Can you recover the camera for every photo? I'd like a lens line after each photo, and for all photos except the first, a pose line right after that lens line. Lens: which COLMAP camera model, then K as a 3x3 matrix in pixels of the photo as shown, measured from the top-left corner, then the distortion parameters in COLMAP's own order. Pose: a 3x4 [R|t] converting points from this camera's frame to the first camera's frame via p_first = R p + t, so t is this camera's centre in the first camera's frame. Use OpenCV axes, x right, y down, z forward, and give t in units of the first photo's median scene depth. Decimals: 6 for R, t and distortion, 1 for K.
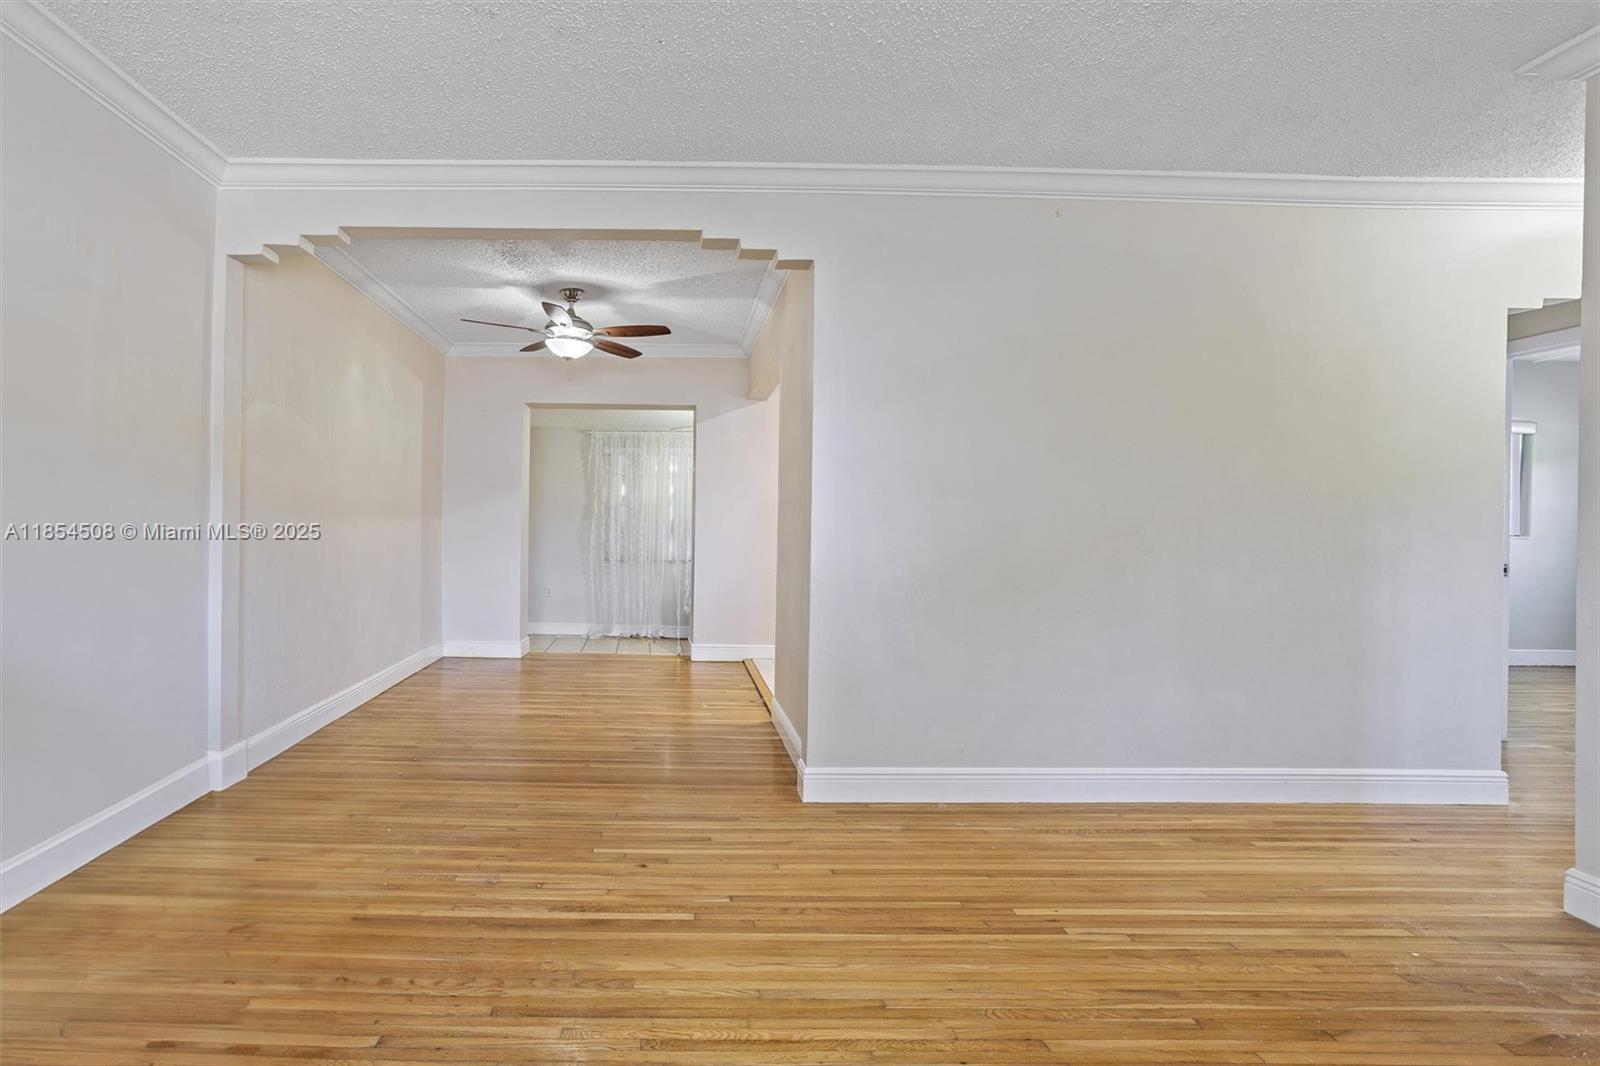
lens RADIAL K [[815.0, 0, 800.0], [0, 815.0, 533.0], [0, 0, 1]] dist [-0.051247, 0.029087]
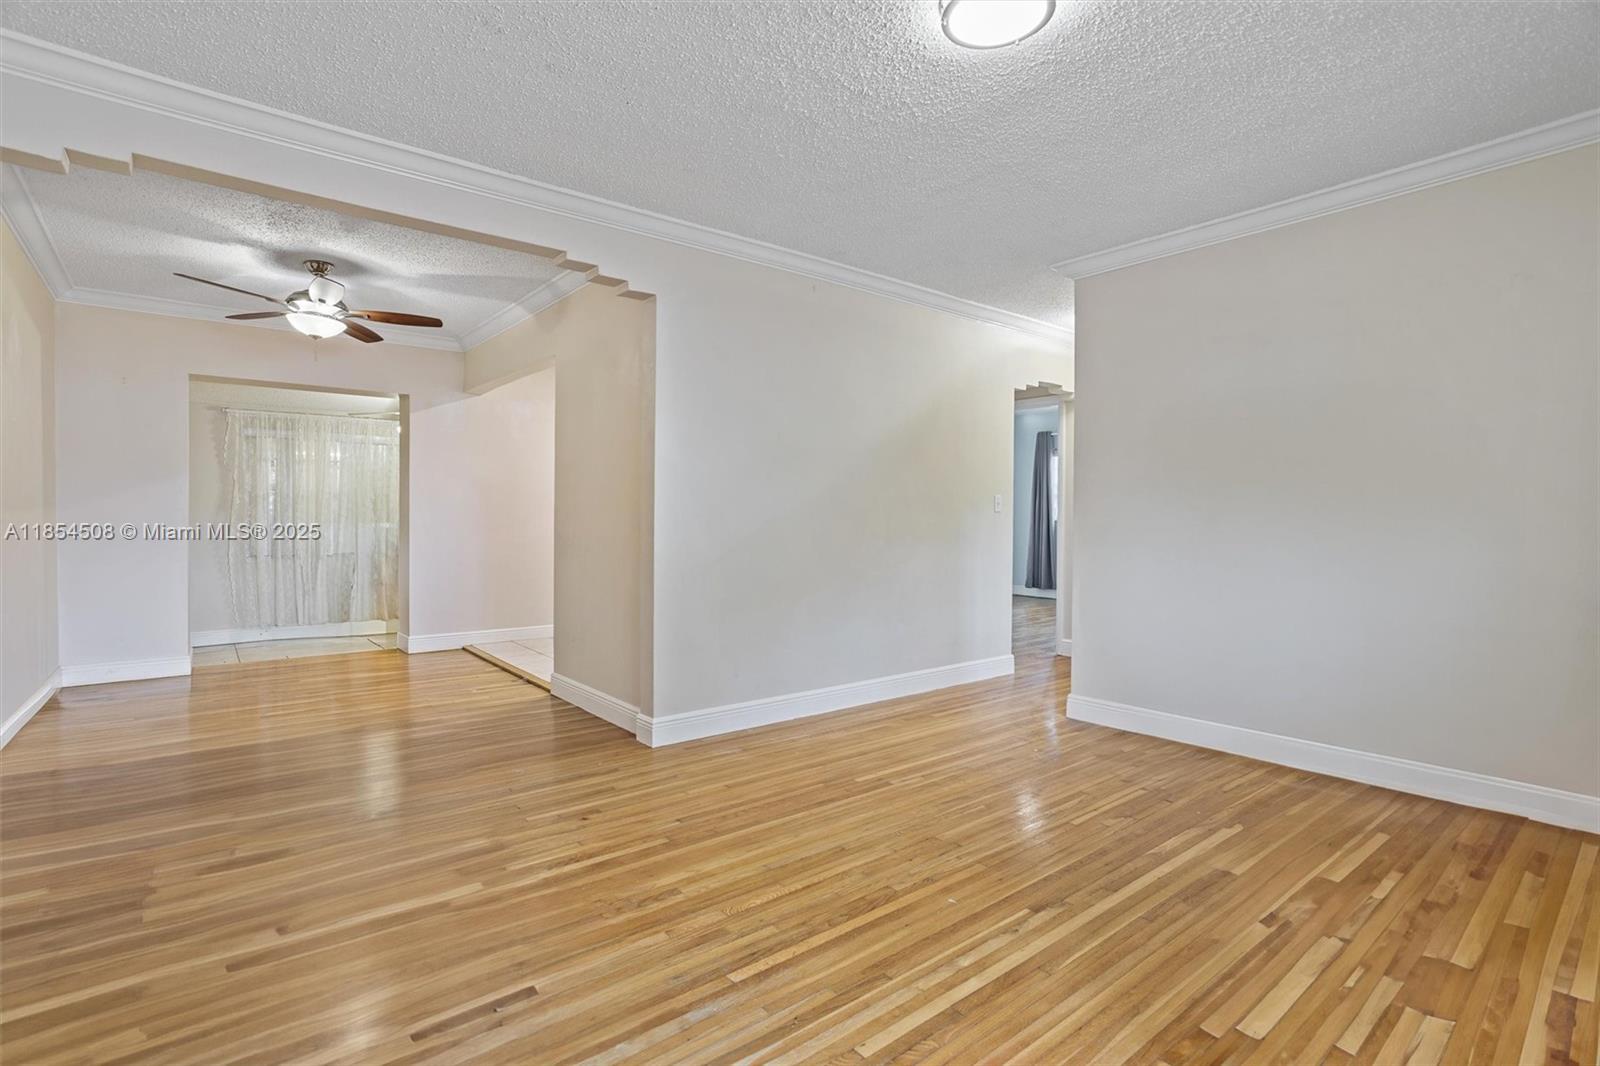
lens RADIAL K [[765.4, 0, 800.0], [0, 765.4, 533.0], [0, 0, 1]] dist [-0.081581, 0.060684]
pose [[0.786577, -0.021958, 0.617101, -0.513467], [0.009645, 0.999683, 0.023277, -0.009693], [-0.617416, -0.012358, 0.786539, -0.013195]]
